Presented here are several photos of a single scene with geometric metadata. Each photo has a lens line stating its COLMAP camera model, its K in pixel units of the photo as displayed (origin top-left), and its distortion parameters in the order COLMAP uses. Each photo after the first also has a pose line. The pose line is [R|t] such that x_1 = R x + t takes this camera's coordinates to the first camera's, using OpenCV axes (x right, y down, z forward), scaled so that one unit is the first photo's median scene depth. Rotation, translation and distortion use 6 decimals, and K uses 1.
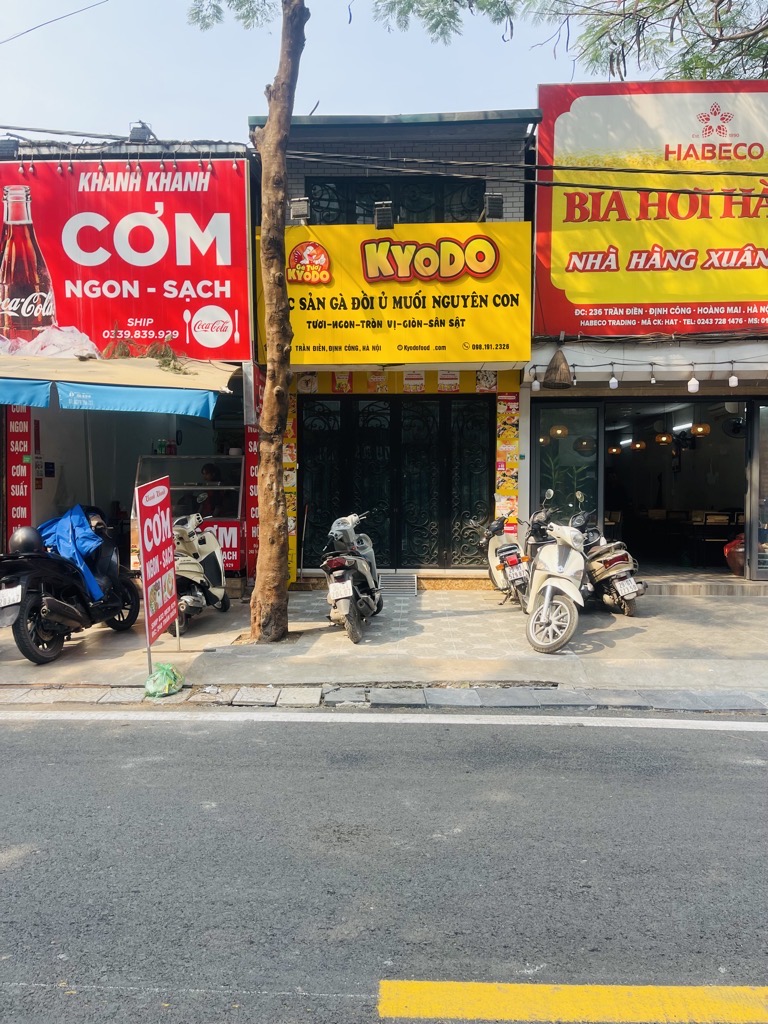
lens RADIAL K [[749.7, 0, 384.0], [0, 749.7, 512.0], [0, 0, 1]] dist [0.043100, -0.001770]
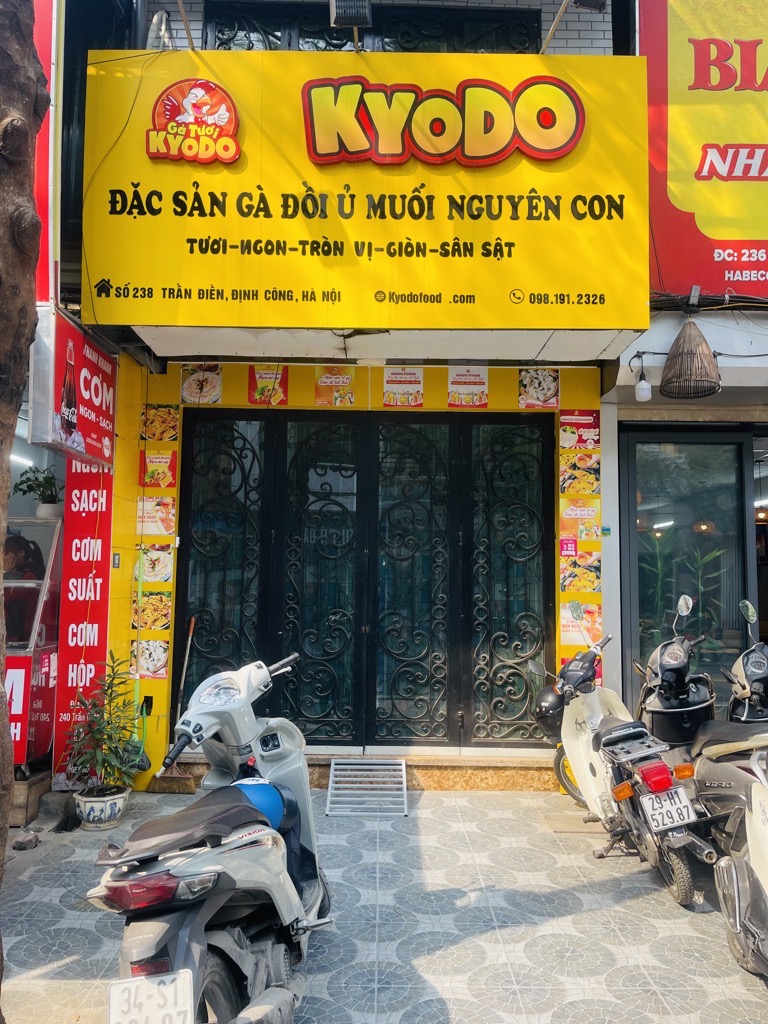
lens RADIAL K [[749.7, 0, 384.0], [0, 749.7, 512.0], [0, 0, 1]] dist [0.043100, -0.001770]
pose [[0.998938, 0.016195, 0.043133, 0.005195], [-0.010972, 0.992872, -0.118679, -0.024362], [-0.044747, 0.118079, 0.991995, 0.537035]]
